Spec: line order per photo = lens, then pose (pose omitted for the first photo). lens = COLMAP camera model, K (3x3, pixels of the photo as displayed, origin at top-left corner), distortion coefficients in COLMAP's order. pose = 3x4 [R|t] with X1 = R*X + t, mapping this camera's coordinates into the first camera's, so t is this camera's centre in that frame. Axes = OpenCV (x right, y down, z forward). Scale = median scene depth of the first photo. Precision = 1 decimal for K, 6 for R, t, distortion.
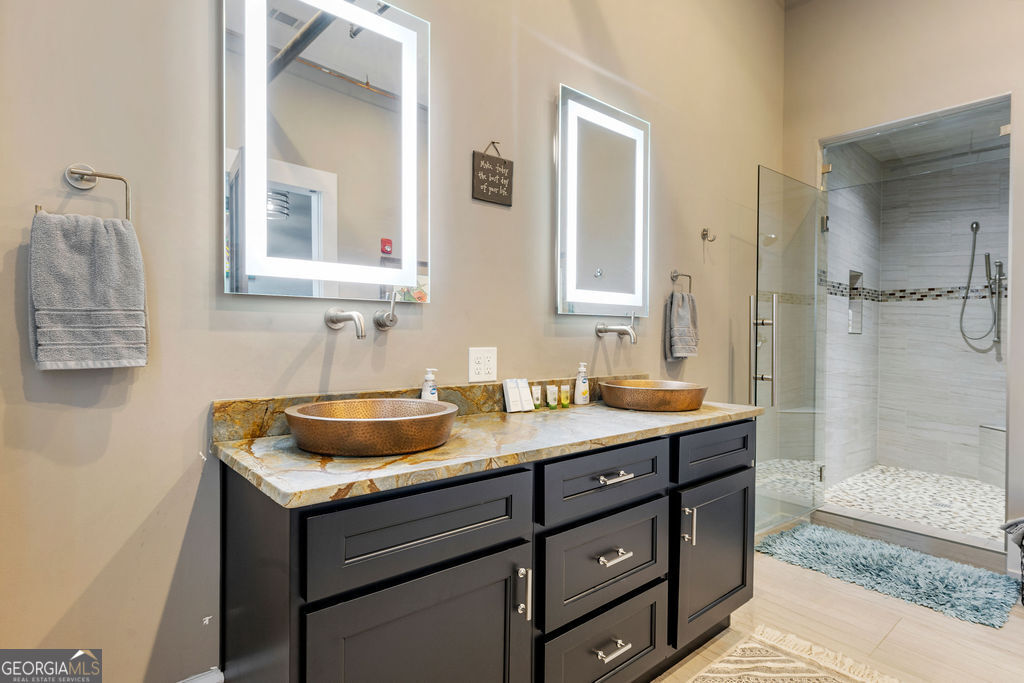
lens RADIAL K [[526.8, 0, 524.8], [0, 526.8, 339.8], [0, 0, 1]] dist [-0.000331, 0.002529]
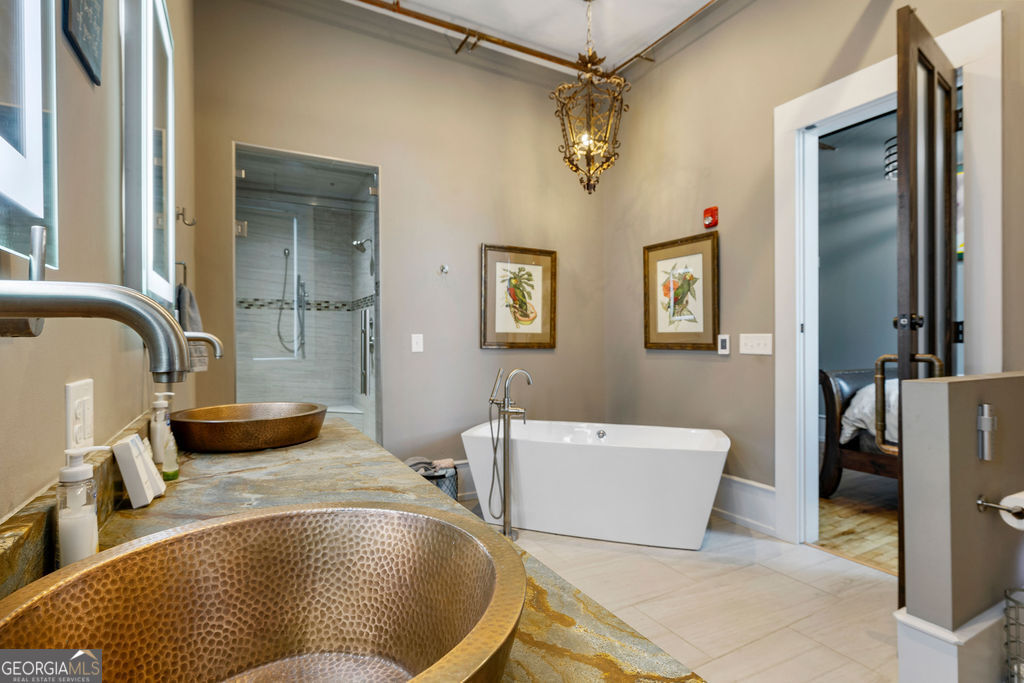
lens RADIAL K [[494.5, 0, 502.9], [0, 494.5, 340.9], [0, 0, 1]] dist [0.002198, 0.000720]
pose [[0.237451, -0.012212, 0.971323, -0.167765], [0.013921, 0.999861, 0.009168, -0.007557], [-0.971300, 0.011344, 0.237588, 0.221107]]
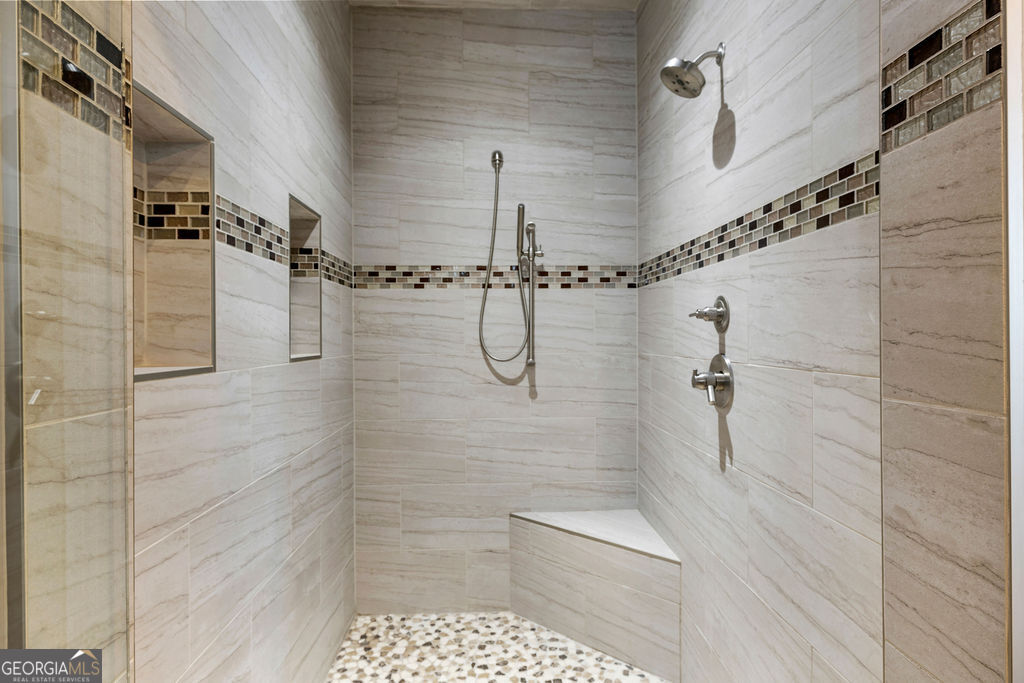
lens RADIAL K [[580.8, 0, 506.4], [0, 580.8, 340.3], [0, 0, 1]] dist [-0.002660, -0.000468]
pose [[0.642644, -0.015189, 0.766014, 0.383097], [0.017542, 0.999833, 0.005109, -0.025669], [-0.765964, 0.010154, 0.642803, 0.594097]]
